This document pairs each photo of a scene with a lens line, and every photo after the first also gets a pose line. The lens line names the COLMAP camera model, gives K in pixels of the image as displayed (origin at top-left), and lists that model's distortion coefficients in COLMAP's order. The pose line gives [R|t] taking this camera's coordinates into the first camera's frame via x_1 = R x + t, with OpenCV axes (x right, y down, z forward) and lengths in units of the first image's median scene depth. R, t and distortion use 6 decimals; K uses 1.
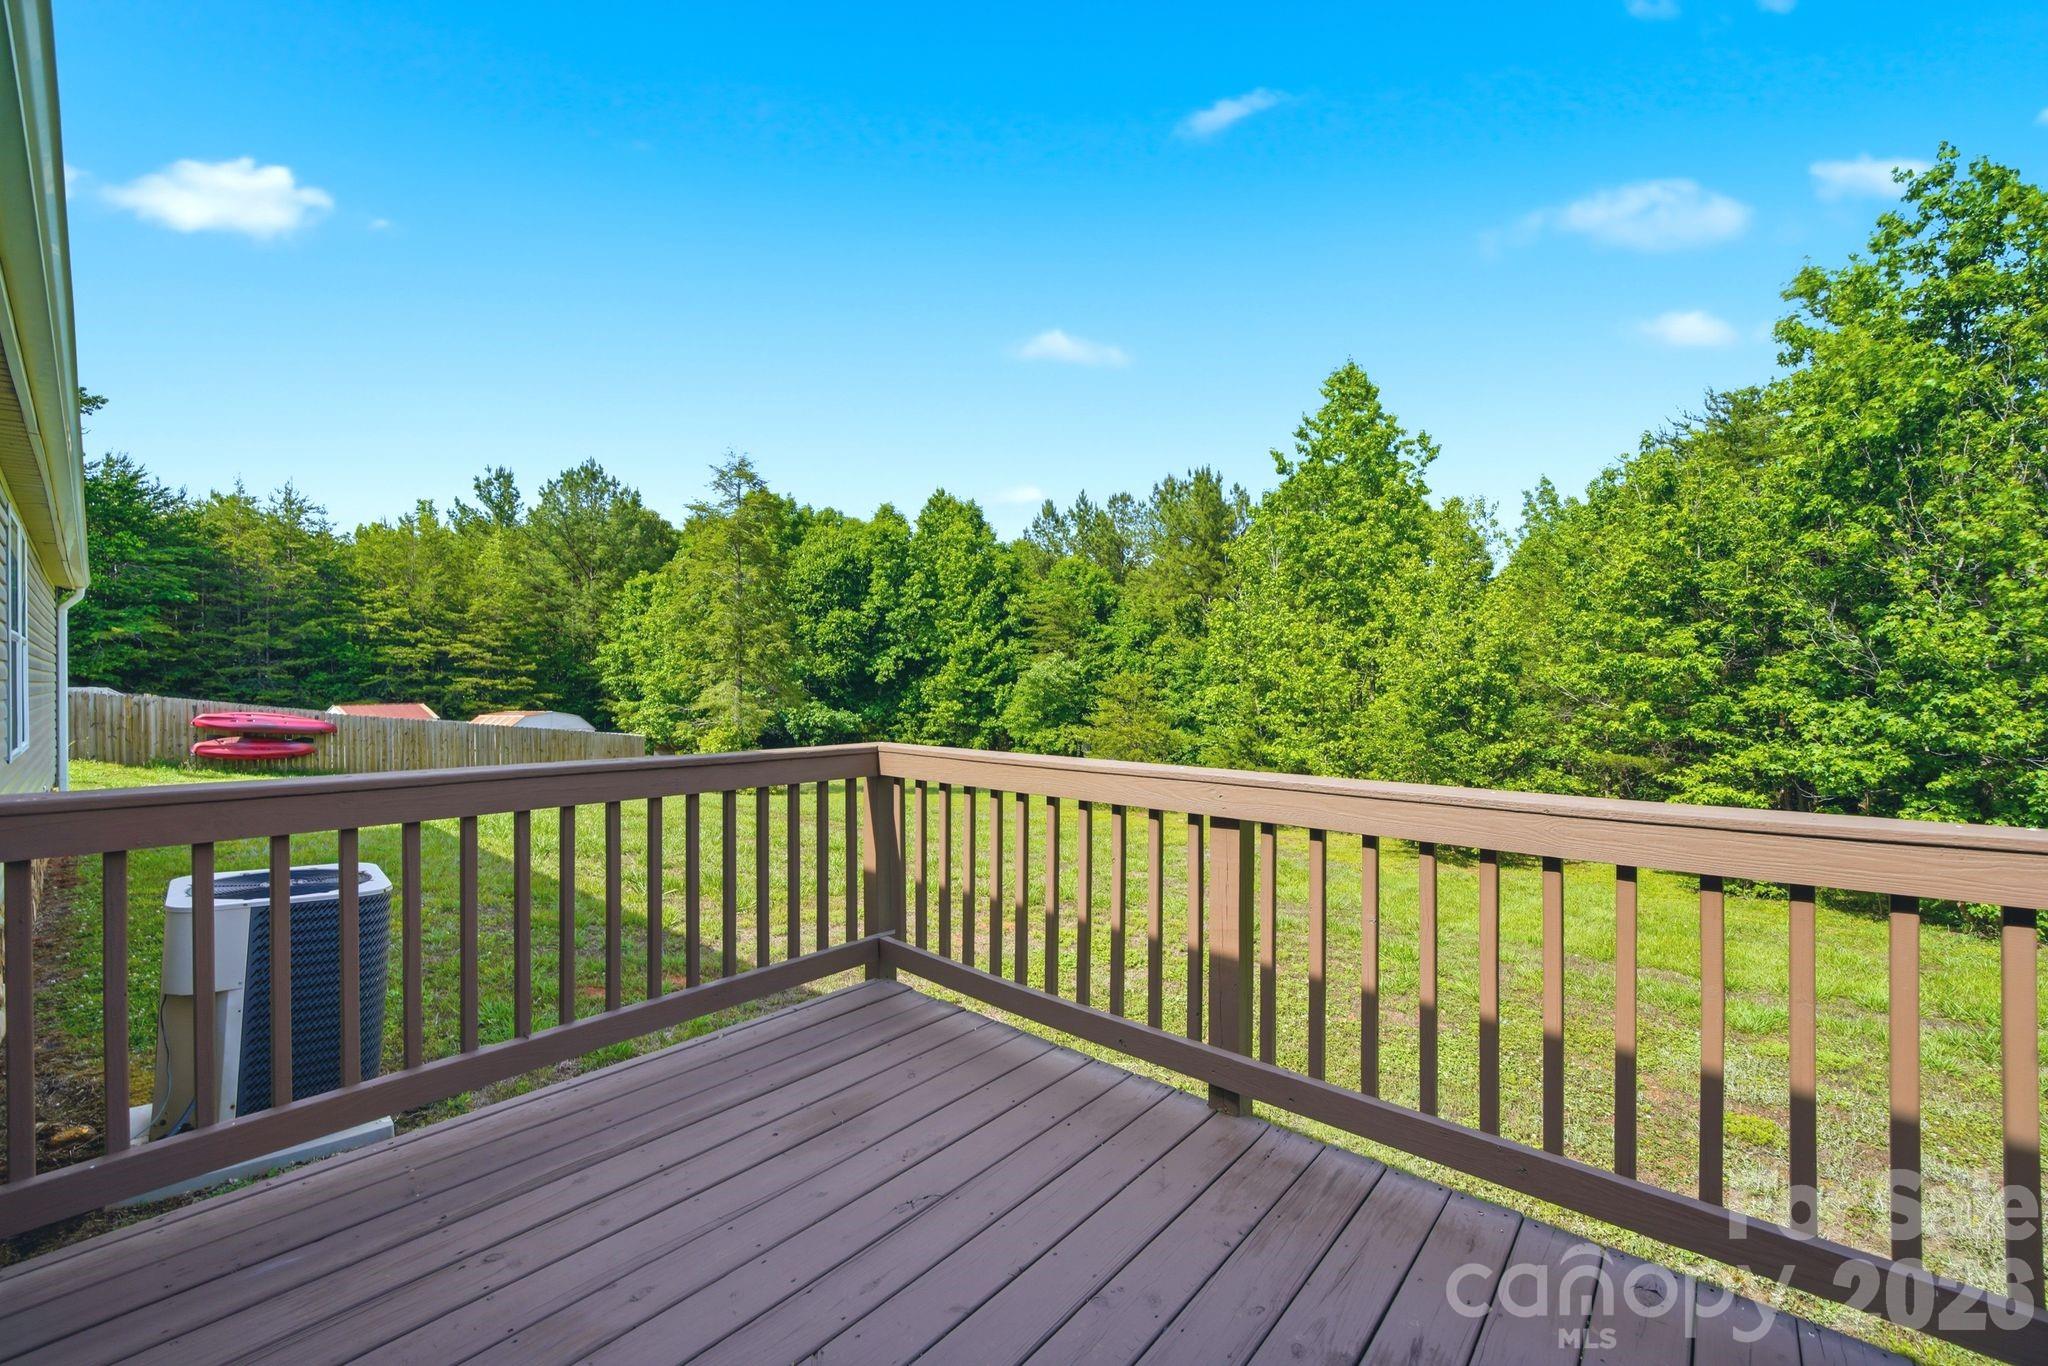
lens RADIAL K [[810.8, 0, 1017.3], [0, 810.8, 696.4], [0, 0, 1]] dist [-0.002727, -0.000040]
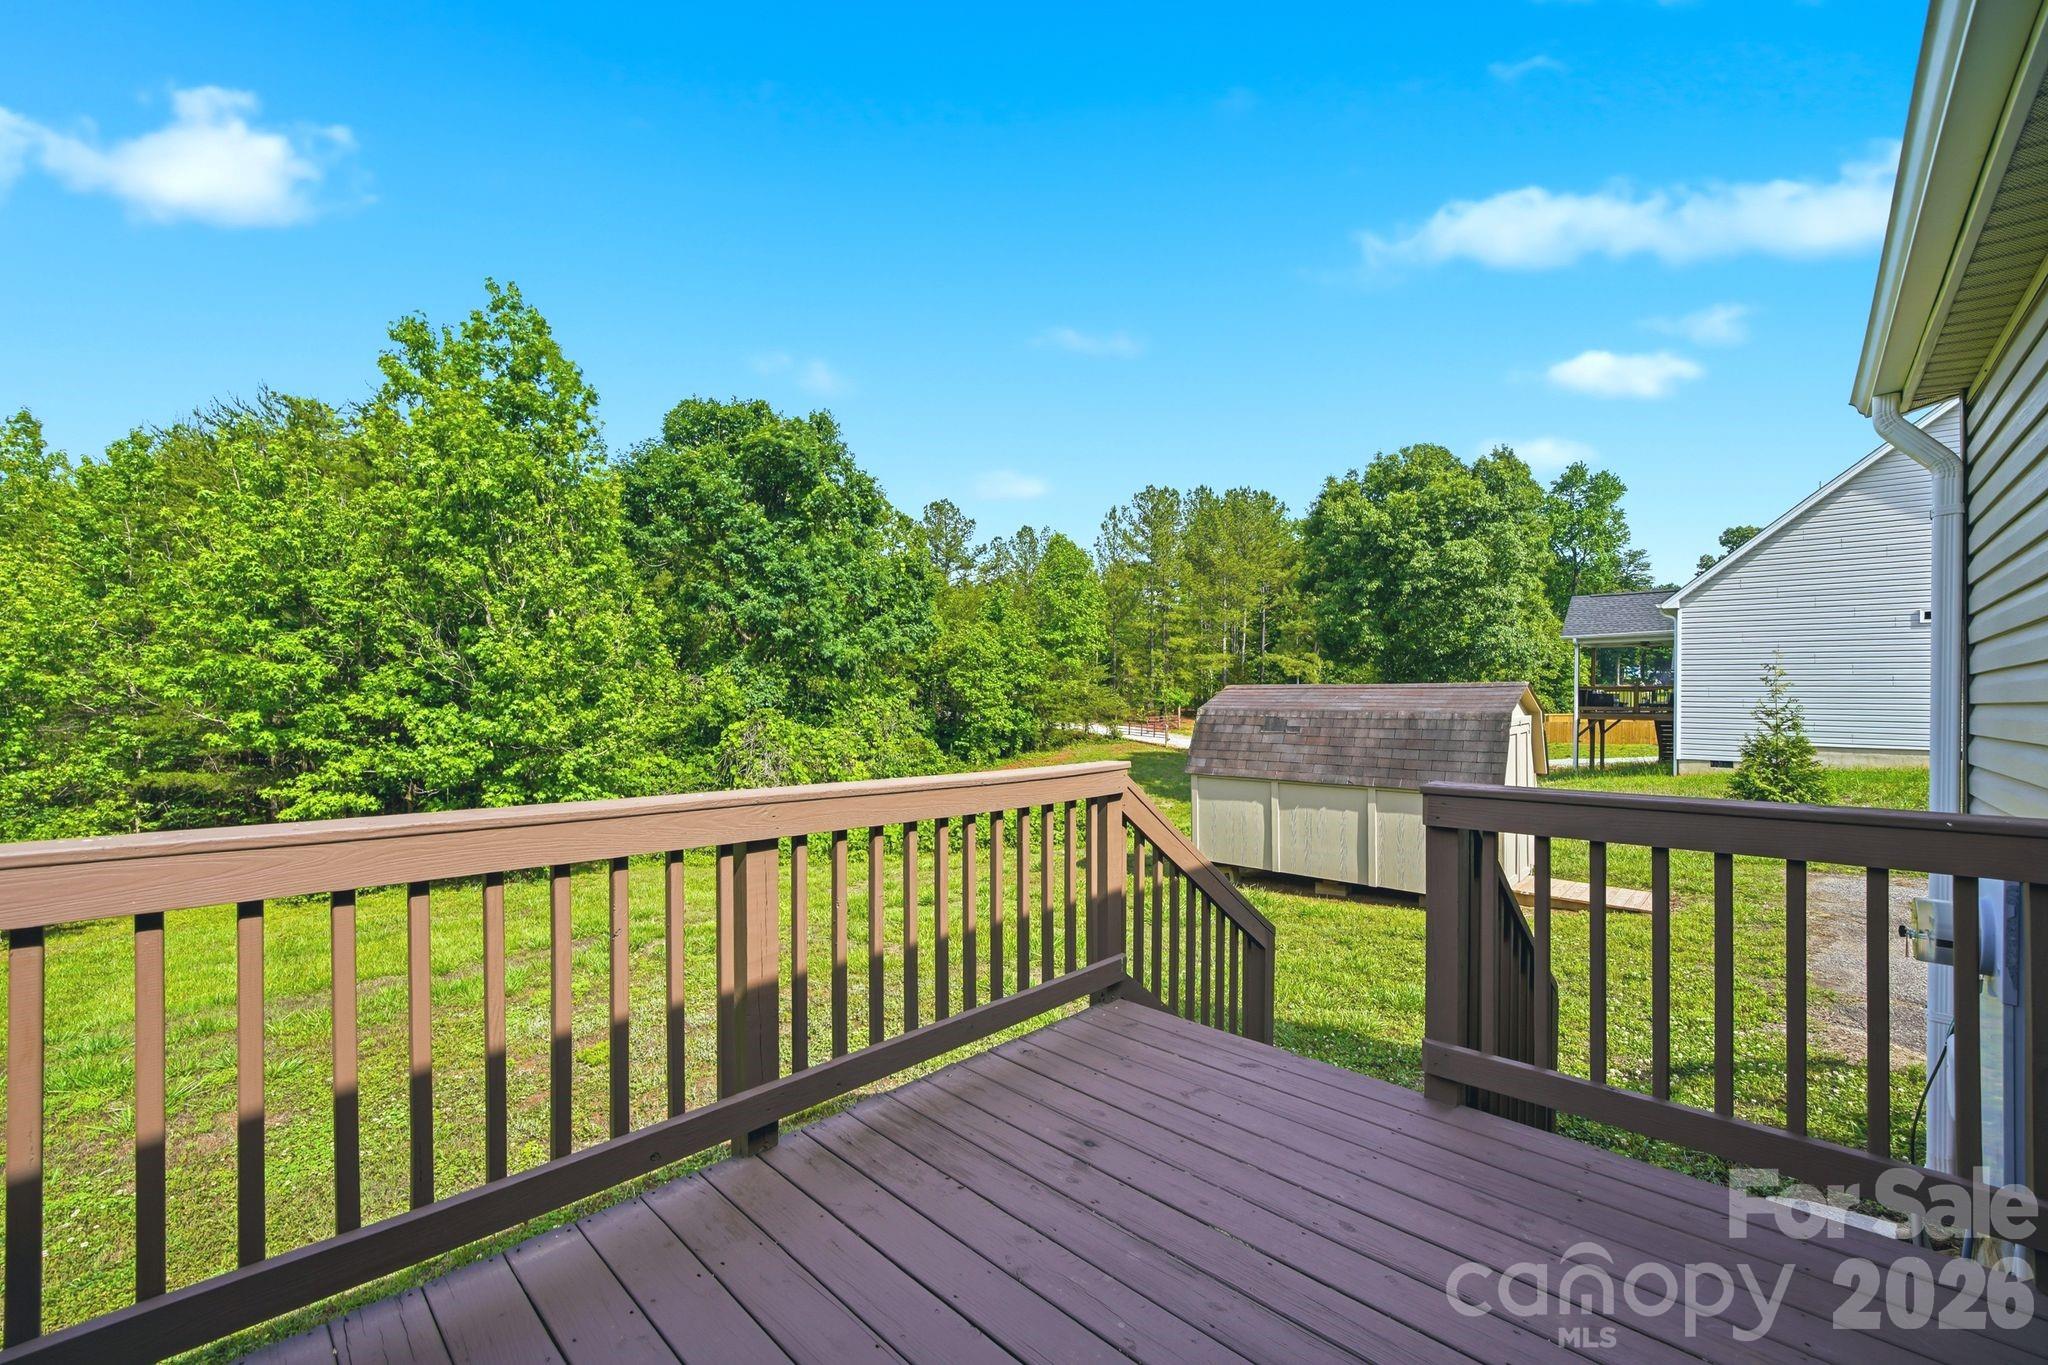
lens RADIAL K [[810.8, 0, 1017.3], [0, 810.8, 695.9], [0, 0, 1]] dist [-0.002727, -0.000040]
pose [[0.054961, 0.005762, 0.998472, -0.097998], [0.006806, 0.999958, -0.006145, 0.001638], [-0.998465, 0.007134, 0.054919, 0.103488]]
